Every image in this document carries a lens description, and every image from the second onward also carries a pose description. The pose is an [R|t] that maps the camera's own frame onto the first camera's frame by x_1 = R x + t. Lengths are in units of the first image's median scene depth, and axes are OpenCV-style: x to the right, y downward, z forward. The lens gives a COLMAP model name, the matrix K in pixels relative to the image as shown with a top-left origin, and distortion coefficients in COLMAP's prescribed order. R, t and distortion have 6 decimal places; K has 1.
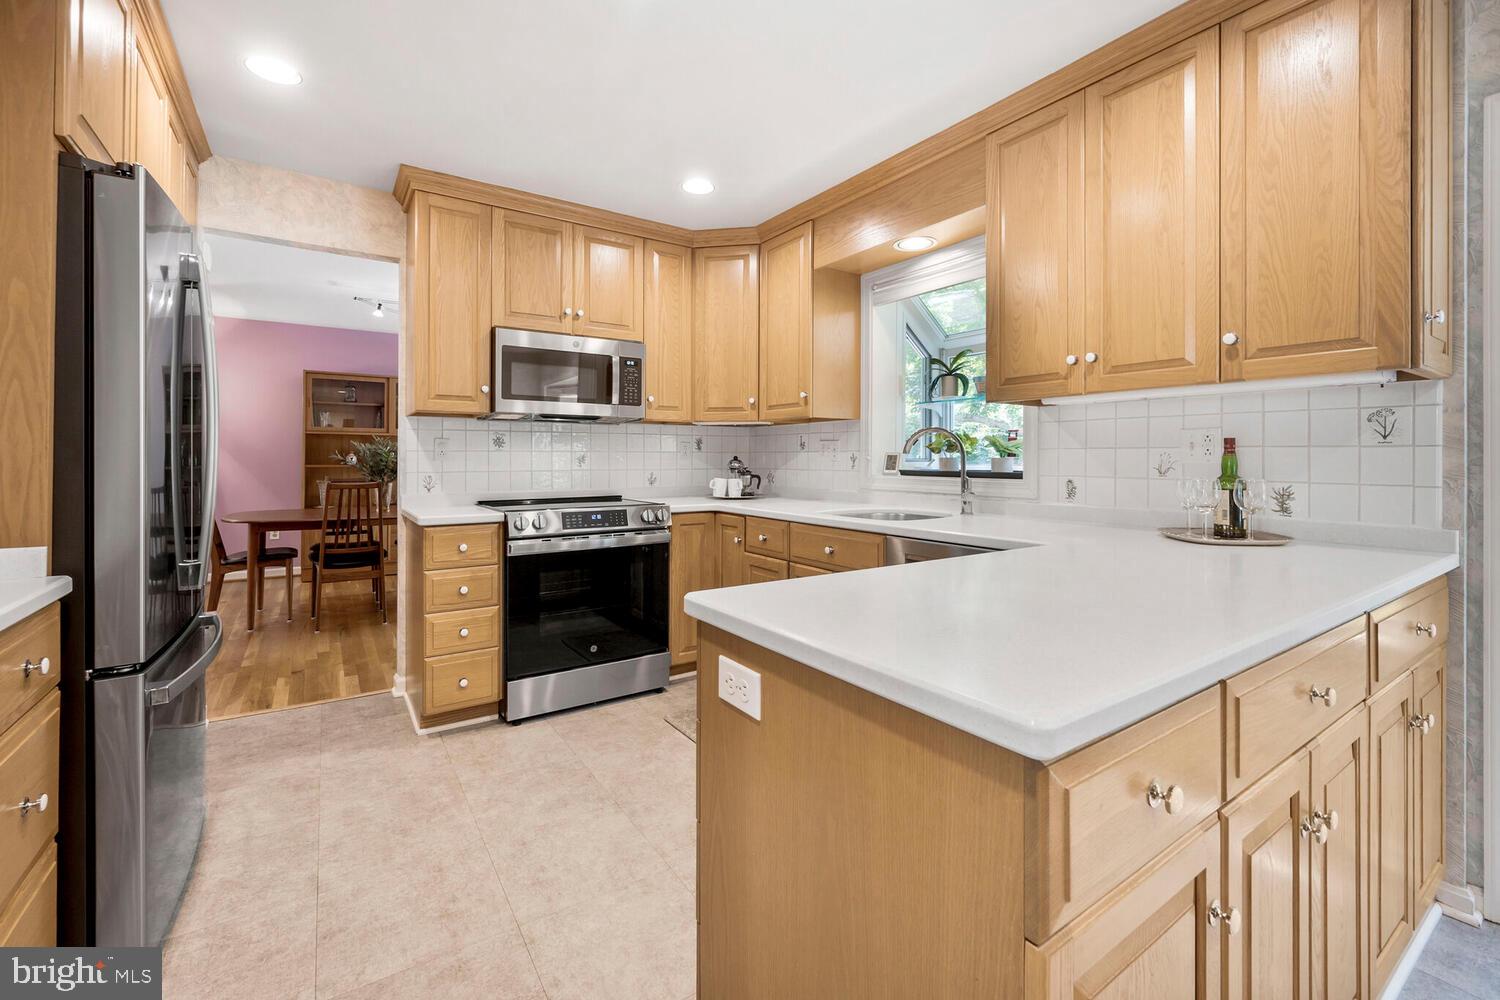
lens RADIAL K [[646.2, 0, 754.6], [0, 646.2, 452.5], [0, 0, 1]] dist [-0.000912, 0.000185]
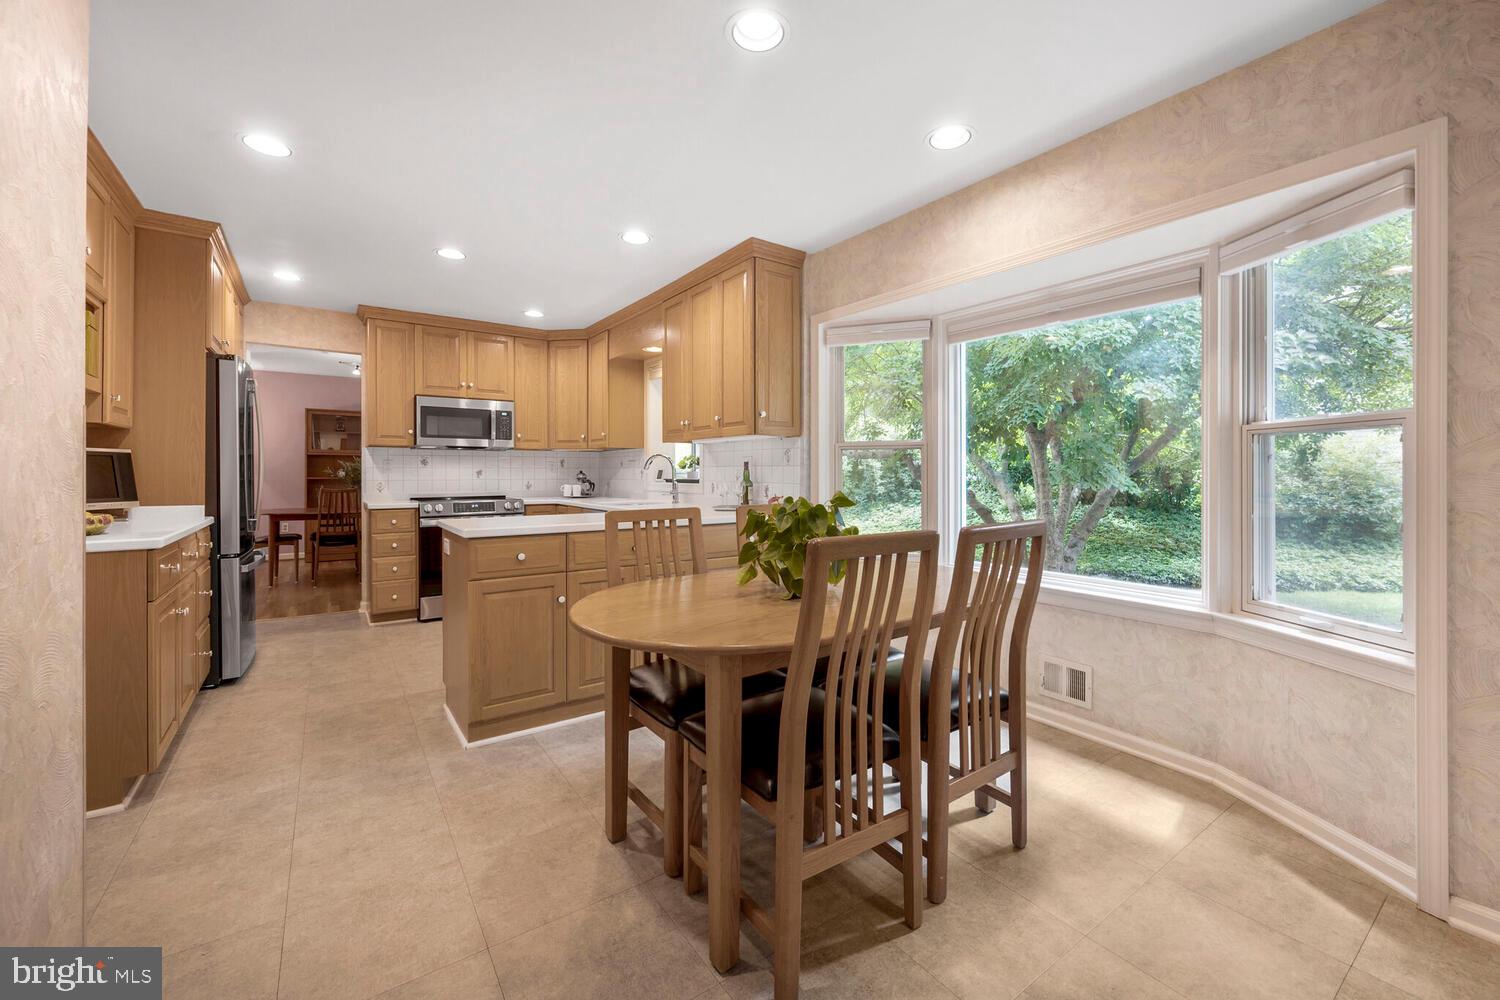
lens RADIAL K [[616.0, 0, 744.6], [0, 616.0, 474.6], [0, 0, 1]] dist [-0.001114, -0.000223]
pose [[0.999973, -0.000874, 0.007348, 0.422884], [0.000792, 0.999936, 0.011253, -0.001858], [-0.007357, -0.011247, 0.999910, -0.593050]]
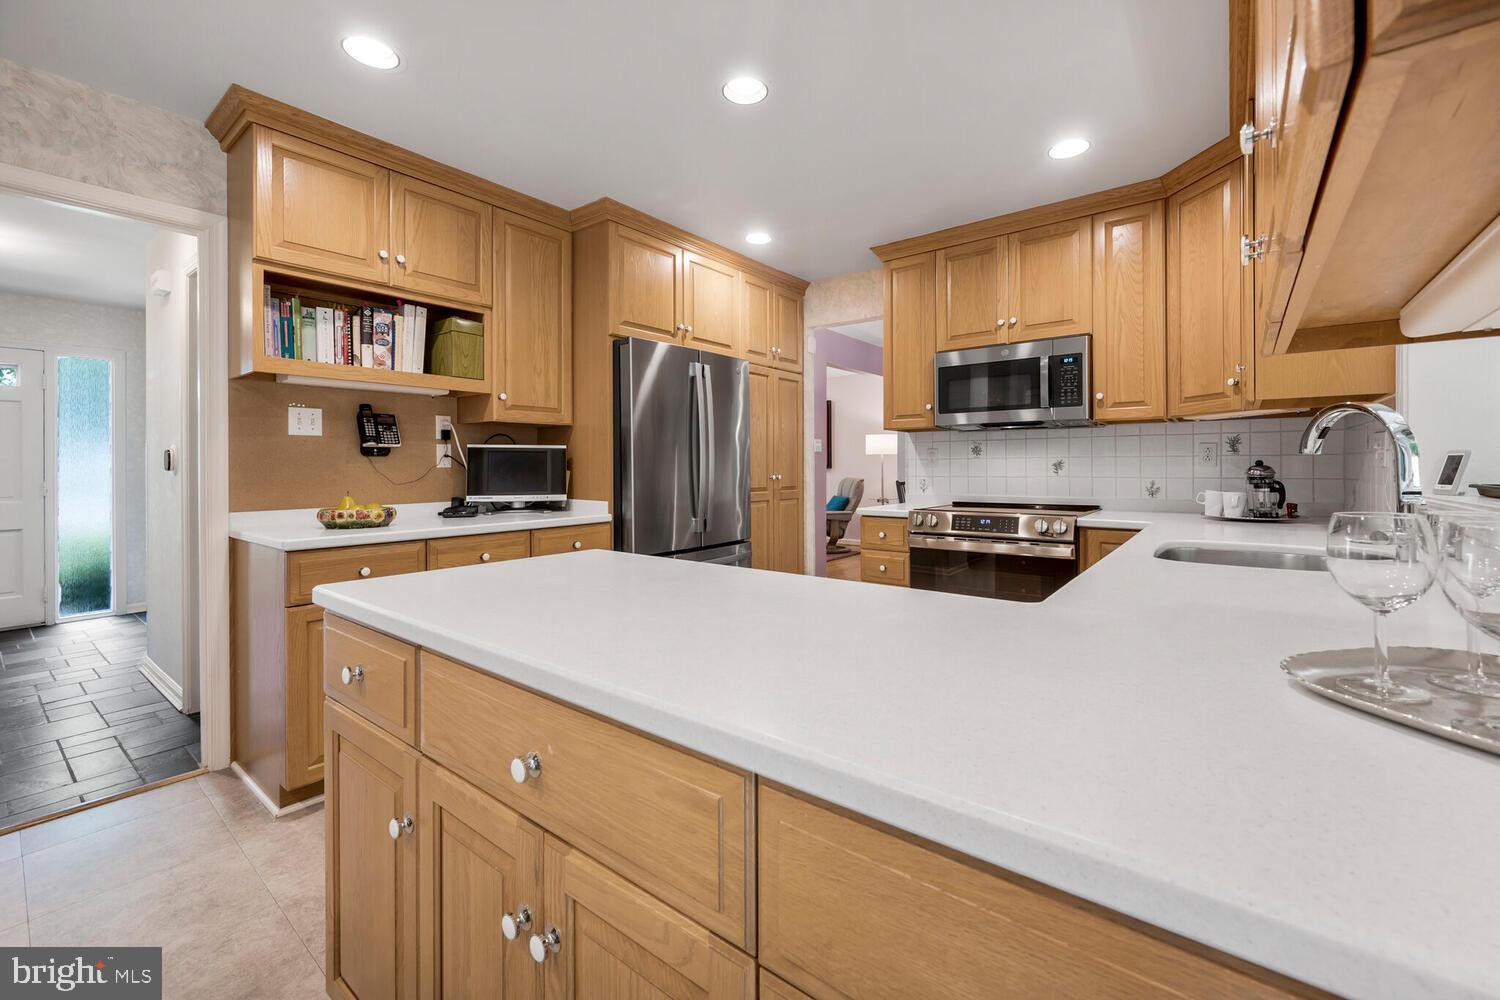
lens RADIAL K [[616.0, 0, 744.6], [0, 616.0, 474.6], [0, 0, 1]] dist [-0.001114, -0.000223]
pose [[0.296927, 0.010568, -0.954842, 0.527676], [0.013261, 0.999797, 0.015189, 0.004255], [0.954808, -0.017172, 0.296726, 0.311686]]
